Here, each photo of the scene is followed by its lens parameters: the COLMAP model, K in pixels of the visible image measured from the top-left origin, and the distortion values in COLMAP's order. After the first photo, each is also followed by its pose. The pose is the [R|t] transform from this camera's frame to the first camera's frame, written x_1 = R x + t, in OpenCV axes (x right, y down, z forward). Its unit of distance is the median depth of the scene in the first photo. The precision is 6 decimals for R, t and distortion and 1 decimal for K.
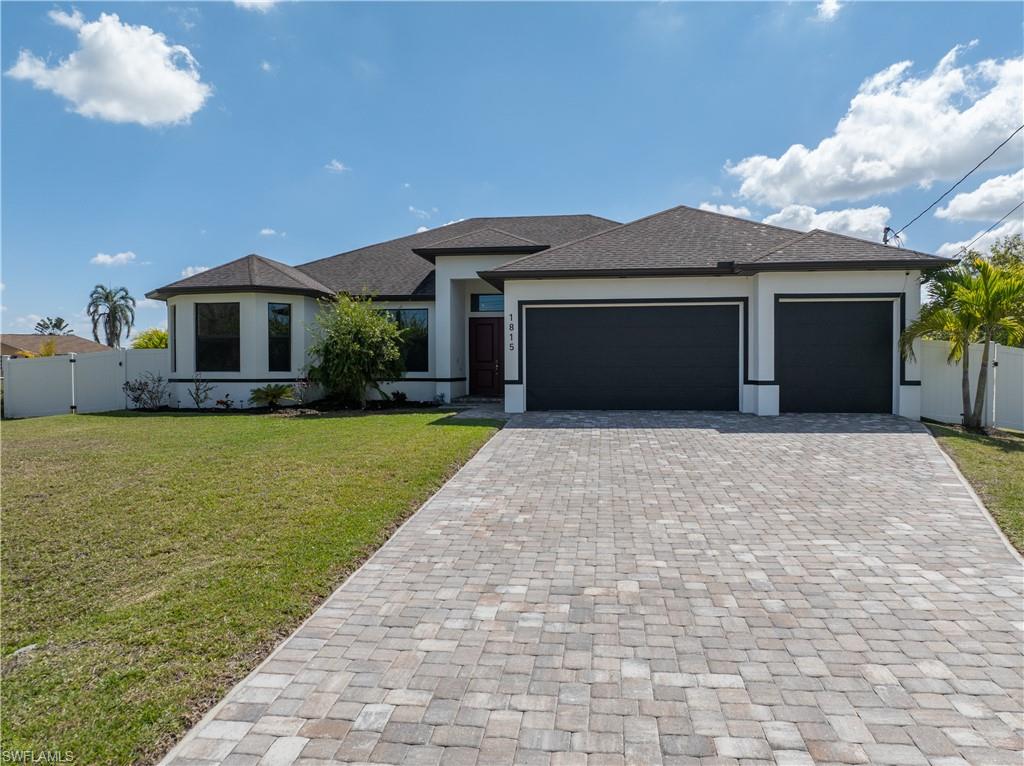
lens RADIAL K [[713.3, 0, 512.0], [0, 713.3, 383.0], [0, 0, 1]] dist [-0.035885, -0.002663]
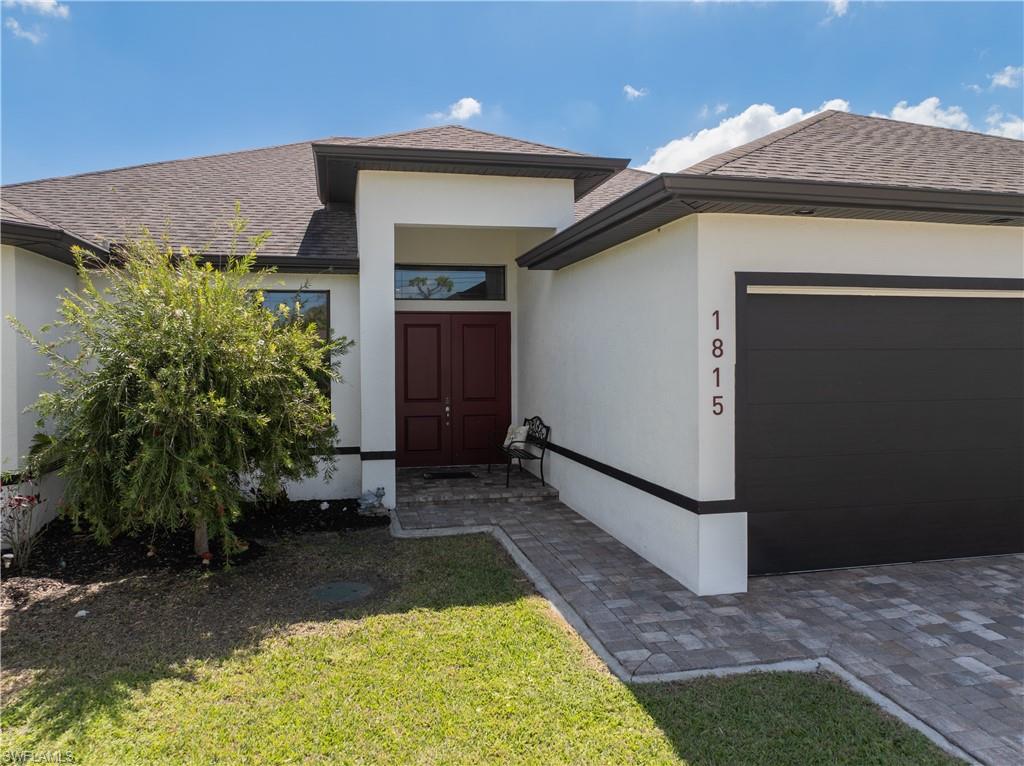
lens RADIAL K [[717.6, 0, 512.0], [0, 717.6, 383.0], [0, 0, 1]] dist [-0.043416, 0.009301]
pose [[0.938094, -0.010345, 0.346226, -0.345717], [0.006731, 0.999910, 0.011639, -0.106982], [-0.346315, -0.008588, 0.938079, 1.117430]]
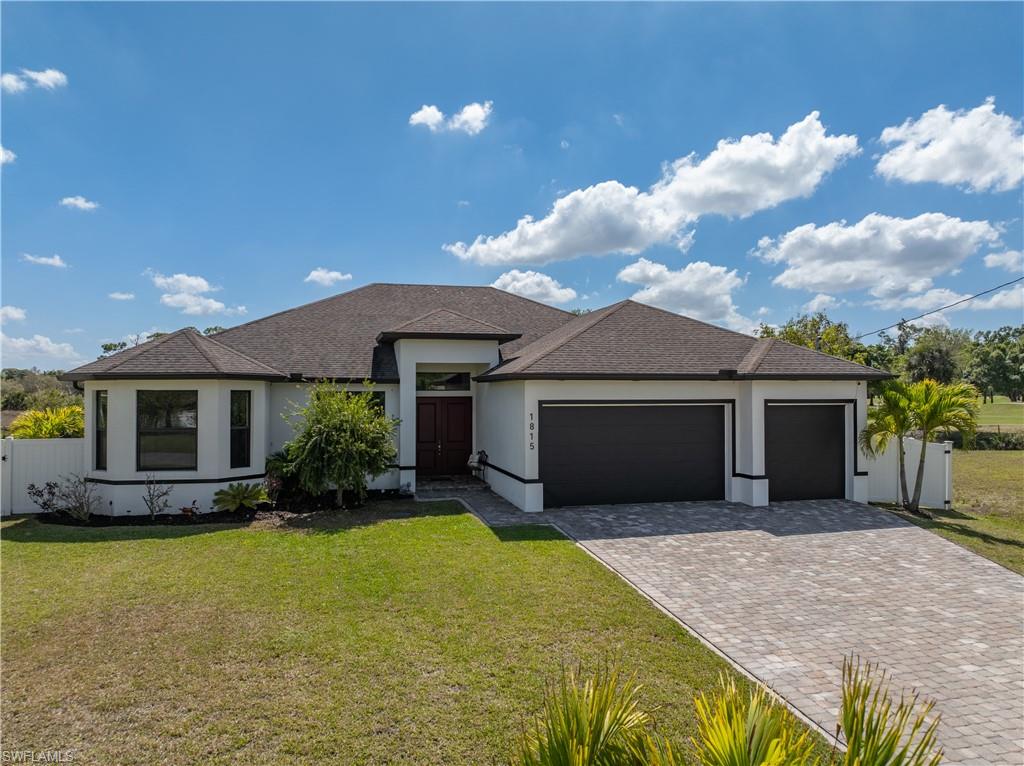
lens RADIAL K [[717.6, 0, 512.0], [0, 717.6, 383.0], [0, 0, 1]] dist [-0.043416, 0.009301]
pose [[0.935234, 0.007865, 0.353943, -0.615915], [0.005762, 0.999283, -0.037432, -0.163255], [-0.353983, 0.037047, 0.934518, 0.096878]]
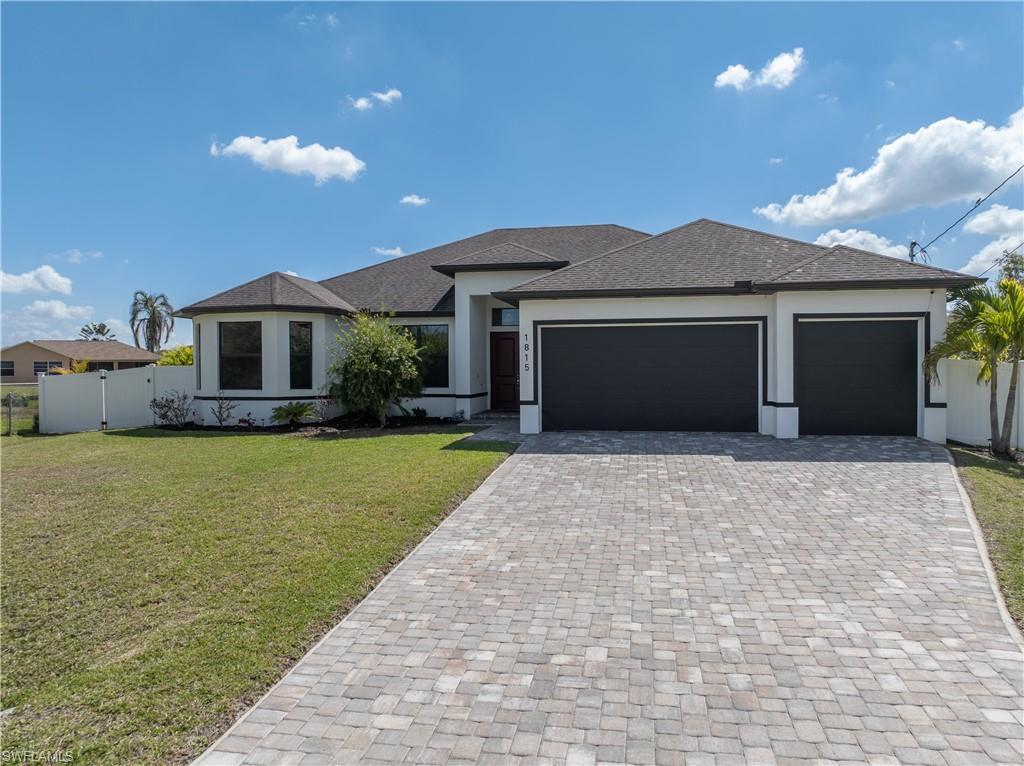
lens RADIAL K [[717.6, 0, 512.0], [0, 717.6, 383.0], [0, 0, 1]] dist [-0.043416, 0.009301]
pose [[0.998679, -0.002695, -0.051305, 0.047969], [0.002697, 0.999996, -0.000025, -0.045903], [0.051304, -0.000114, 0.998683, -0.000917]]
